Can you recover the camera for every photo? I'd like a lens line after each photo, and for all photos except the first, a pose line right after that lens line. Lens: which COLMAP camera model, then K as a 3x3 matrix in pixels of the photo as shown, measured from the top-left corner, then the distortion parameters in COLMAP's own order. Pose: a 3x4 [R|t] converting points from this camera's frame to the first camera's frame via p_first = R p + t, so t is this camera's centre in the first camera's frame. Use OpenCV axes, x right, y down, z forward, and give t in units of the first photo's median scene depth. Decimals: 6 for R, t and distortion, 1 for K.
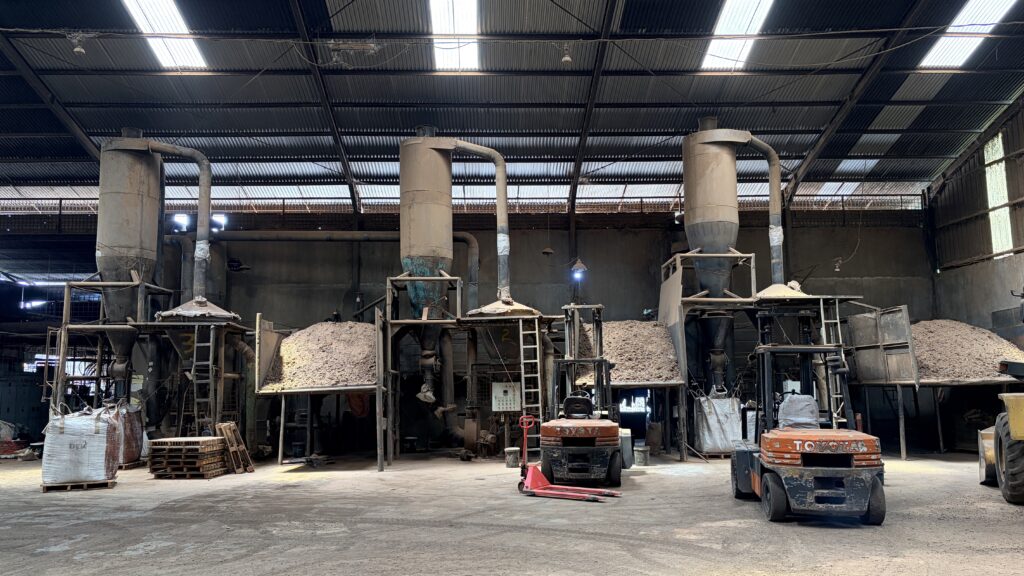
lens RADIAL K [[780.3, 0, 510.5], [0, 780.3, 288.0], [0, 0, 1]] dist [0.004388, 0.001571]
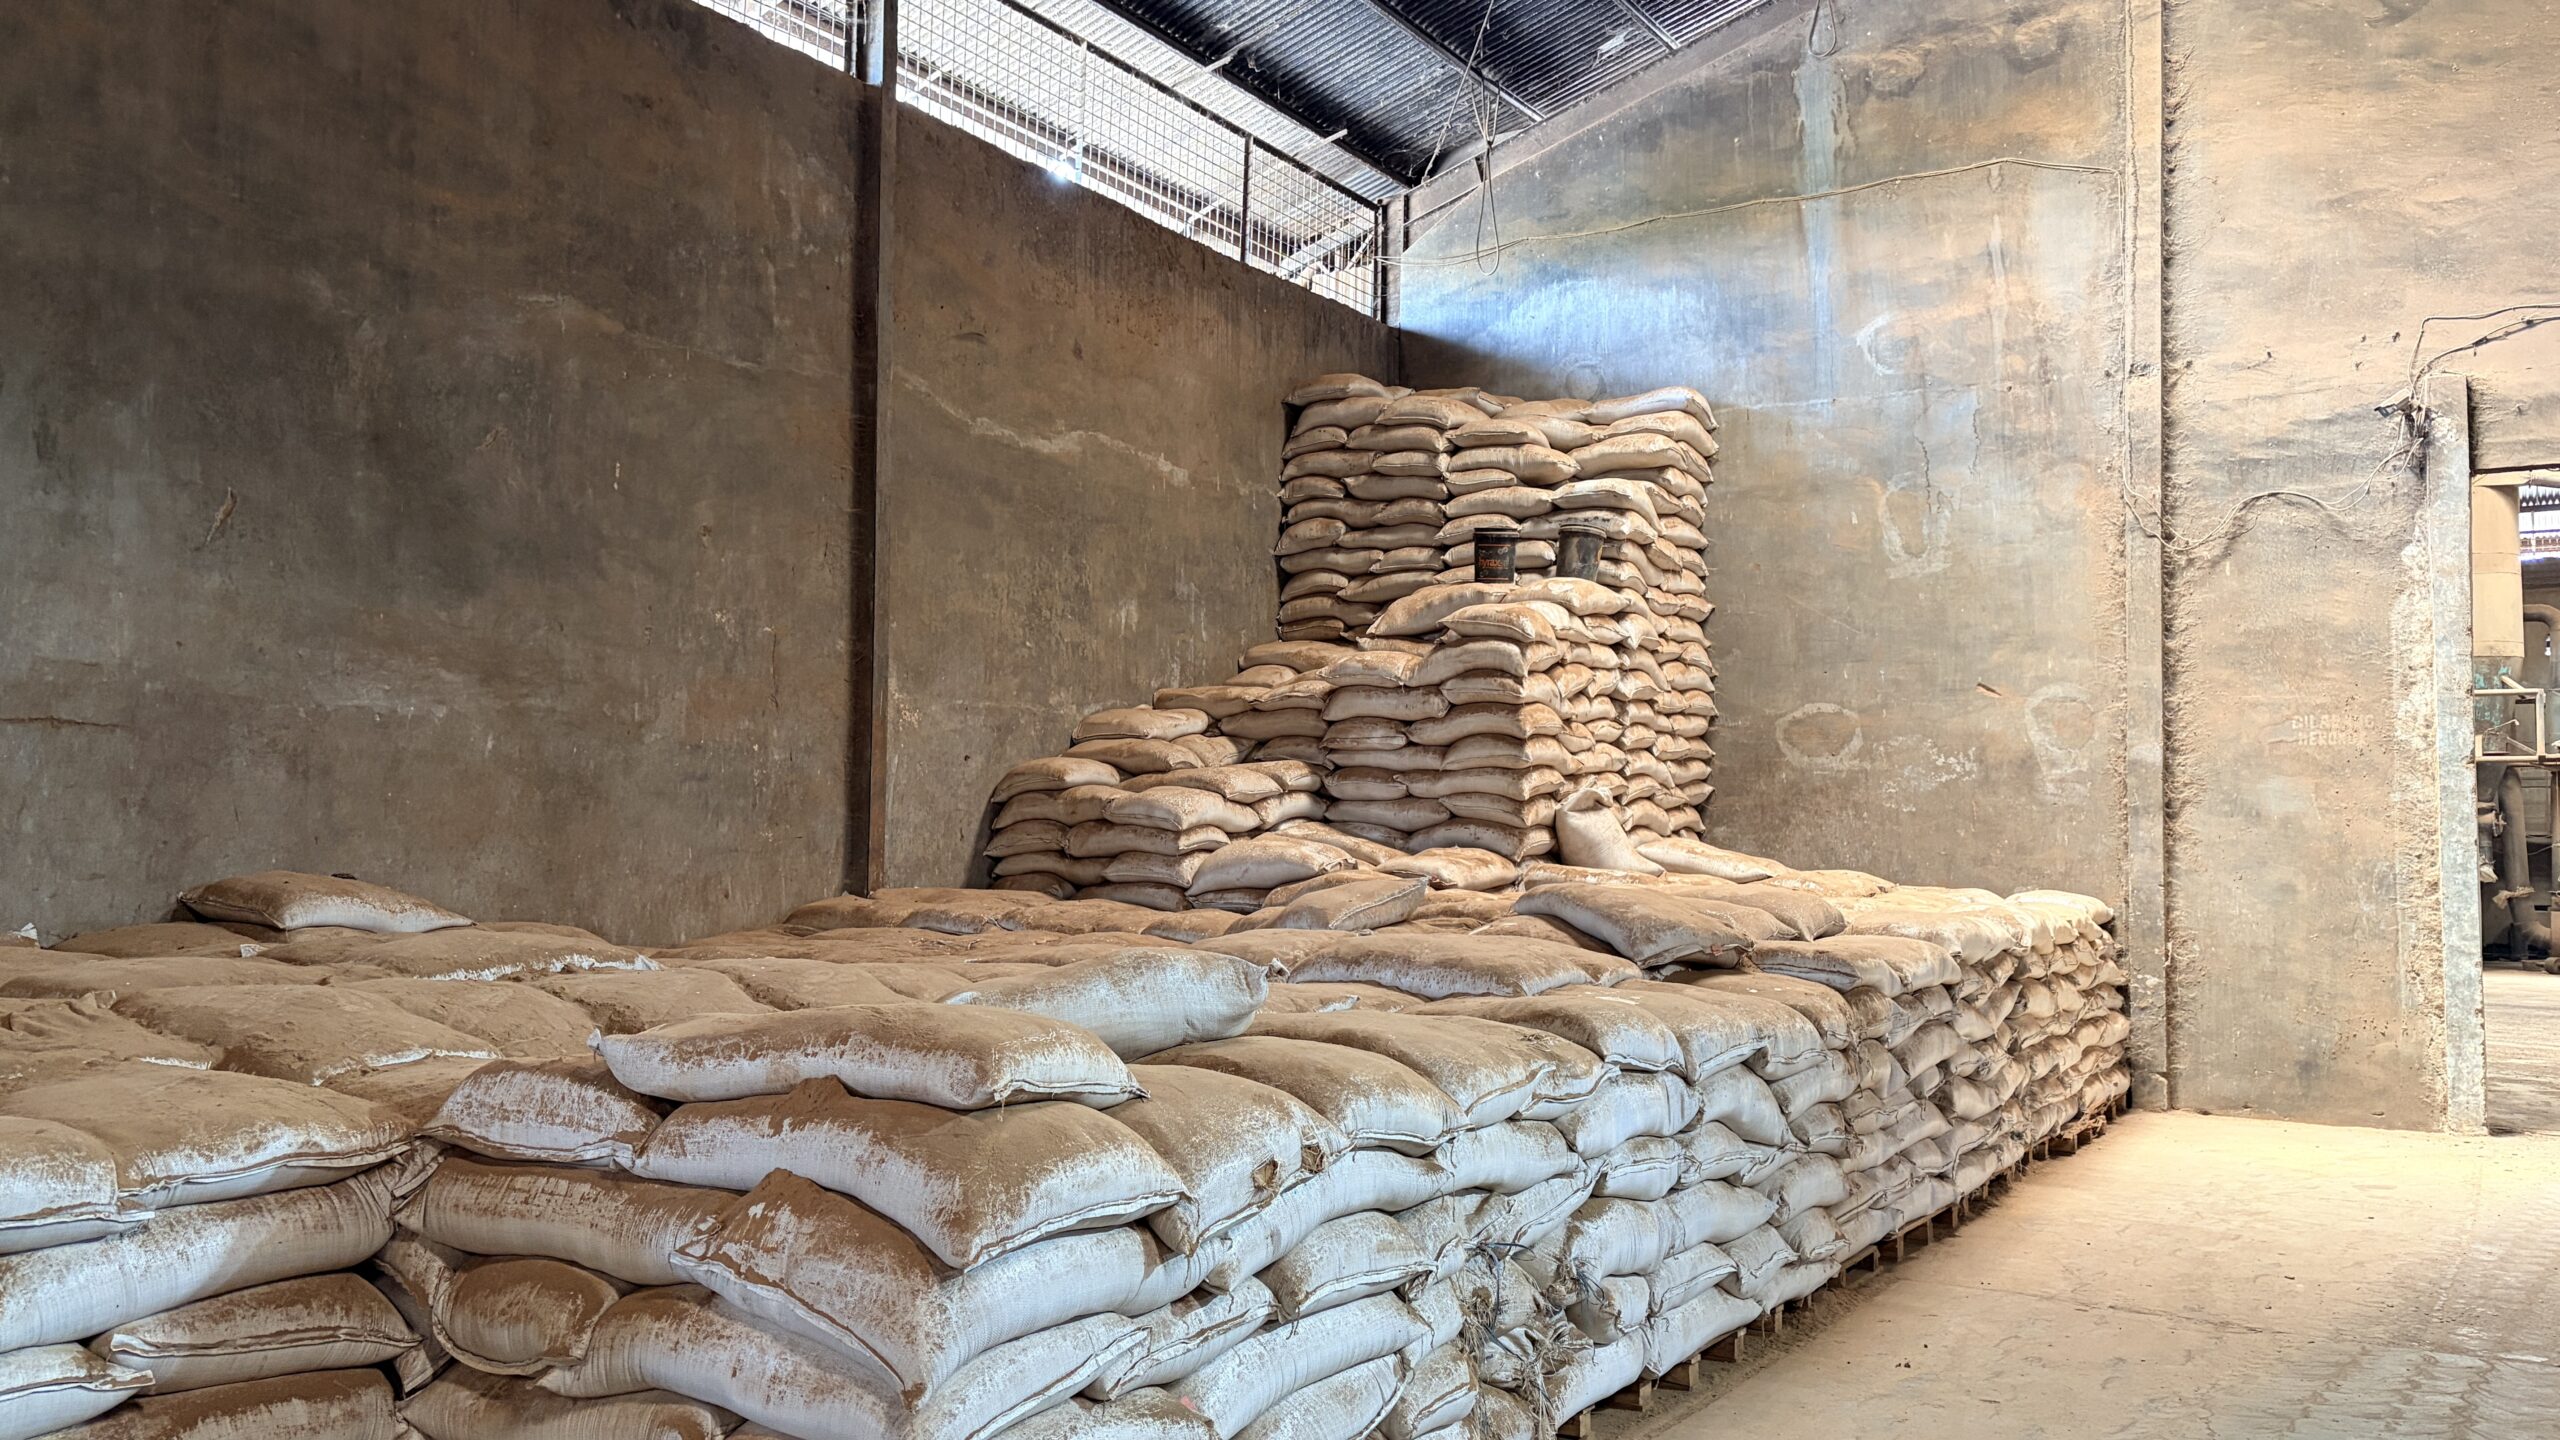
lens RADIAL K [[1950.7, 0, 1279.7], [0, 1950.7, 722.1], [0, 0, 1]] dist [0.004388, 0.001571]
pose [[0.816219, -0.009035, -0.577672, 0.016682], [0.037675, 0.998582, 0.037615, -0.081752], [0.576513, -0.052466, 0.815402, -0.866543]]
